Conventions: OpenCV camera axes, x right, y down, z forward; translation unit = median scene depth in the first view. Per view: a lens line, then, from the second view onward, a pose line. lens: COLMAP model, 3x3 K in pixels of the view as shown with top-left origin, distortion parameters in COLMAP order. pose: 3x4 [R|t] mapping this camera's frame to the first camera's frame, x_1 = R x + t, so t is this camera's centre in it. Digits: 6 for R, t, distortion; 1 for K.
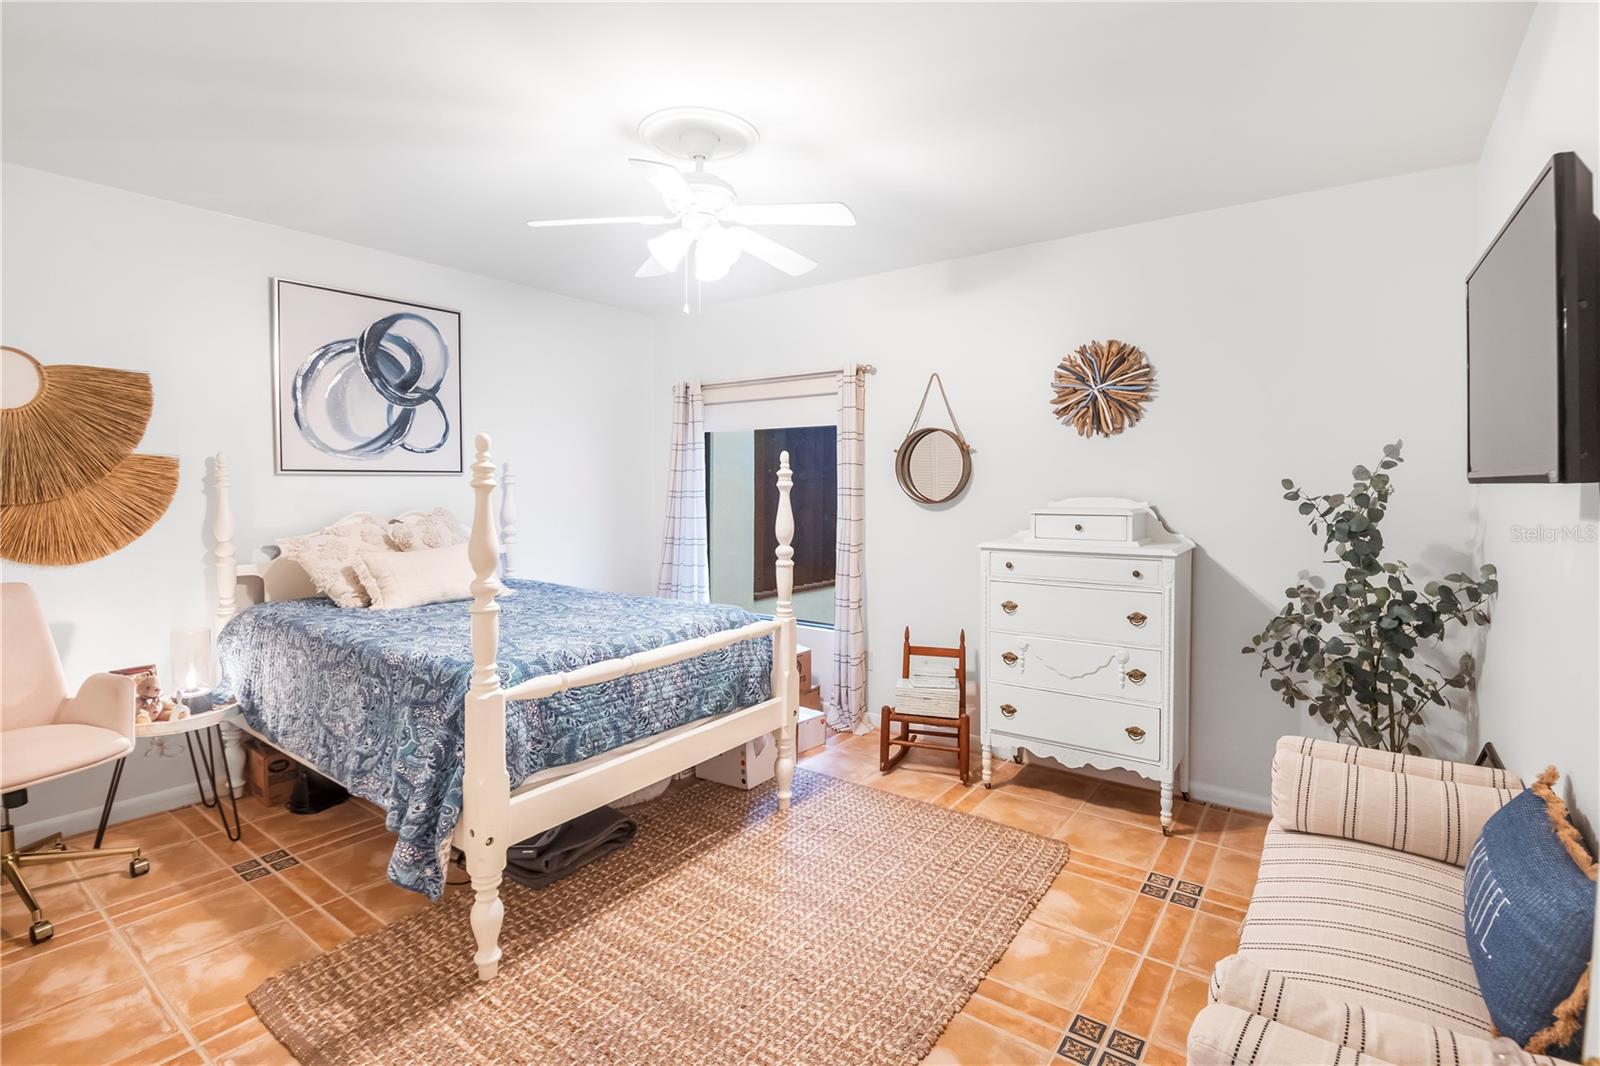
lens RADIAL K [[767.5, 0, 810.8], [0, 767.5, 496.5], [0, 0, 1]] dist [-0.010316, 0.000074]
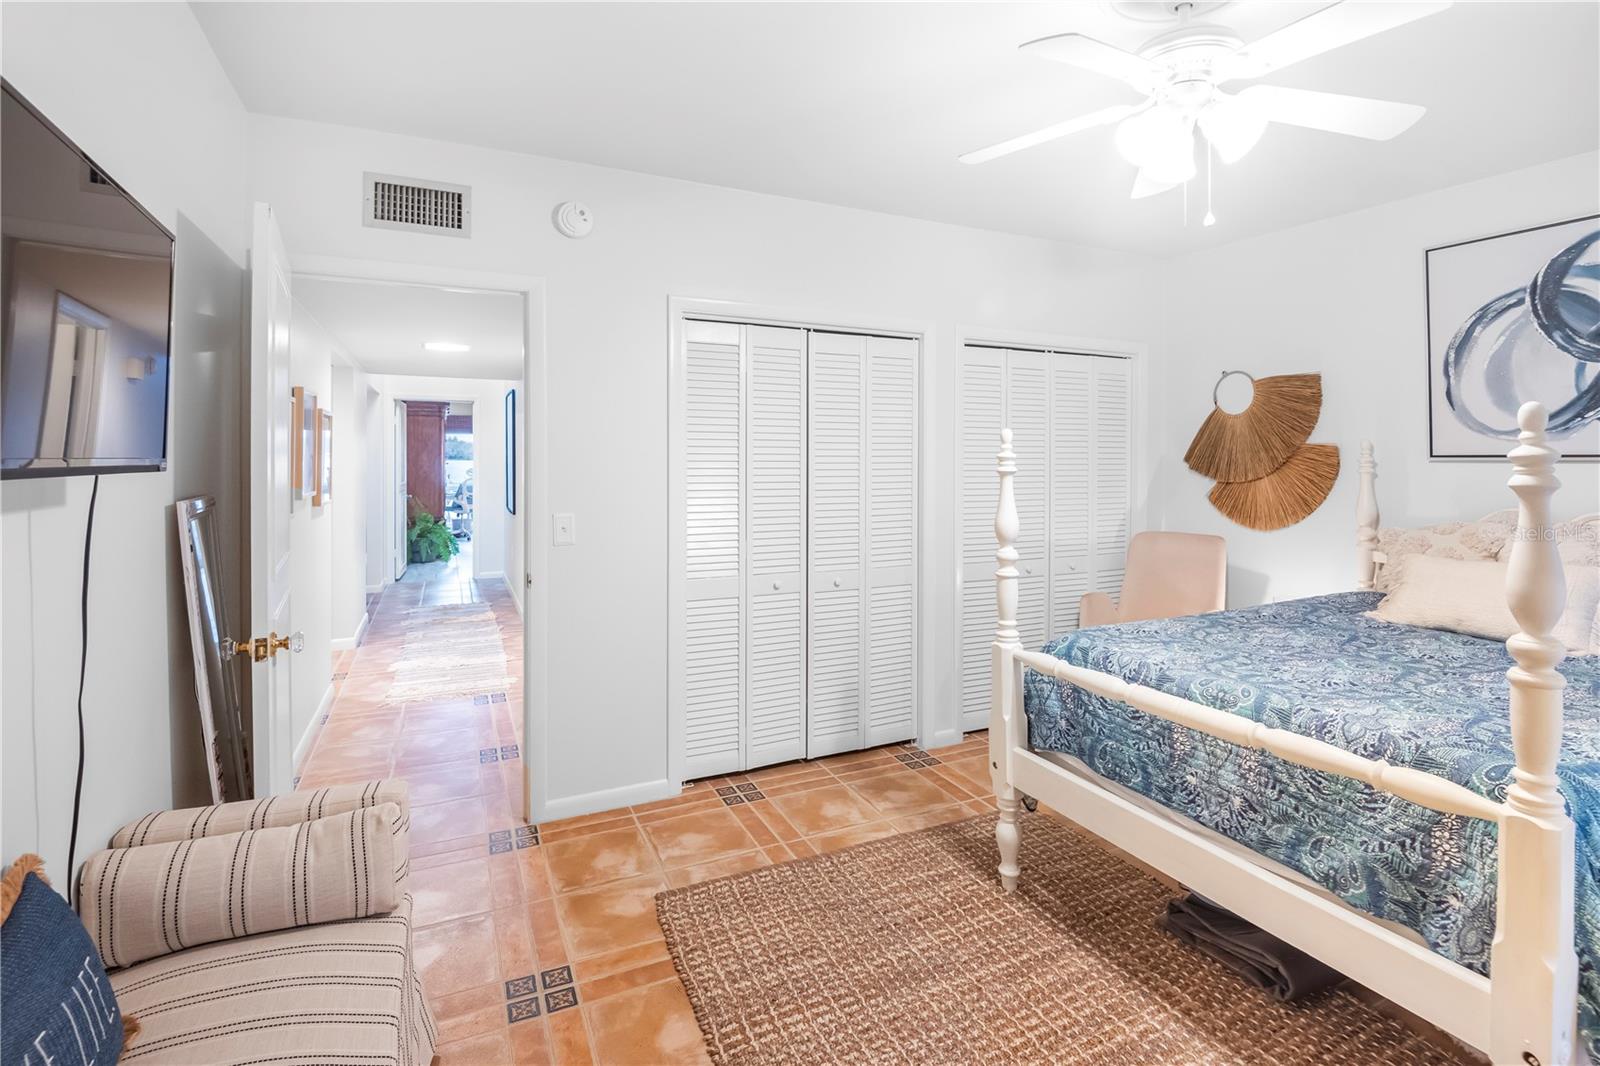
lens RADIAL K [[767.5, 0, 791.6], [0, 767.5, 459.4], [0, 0, 1]] dist [-0.010316, 0.000074]
pose [[-0.498285, -0.000480, -0.867013, 0.610146], [-0.025659, 0.999570, 0.014193, -0.031098], [0.866633, 0.029319, -0.498083, 1.016352]]
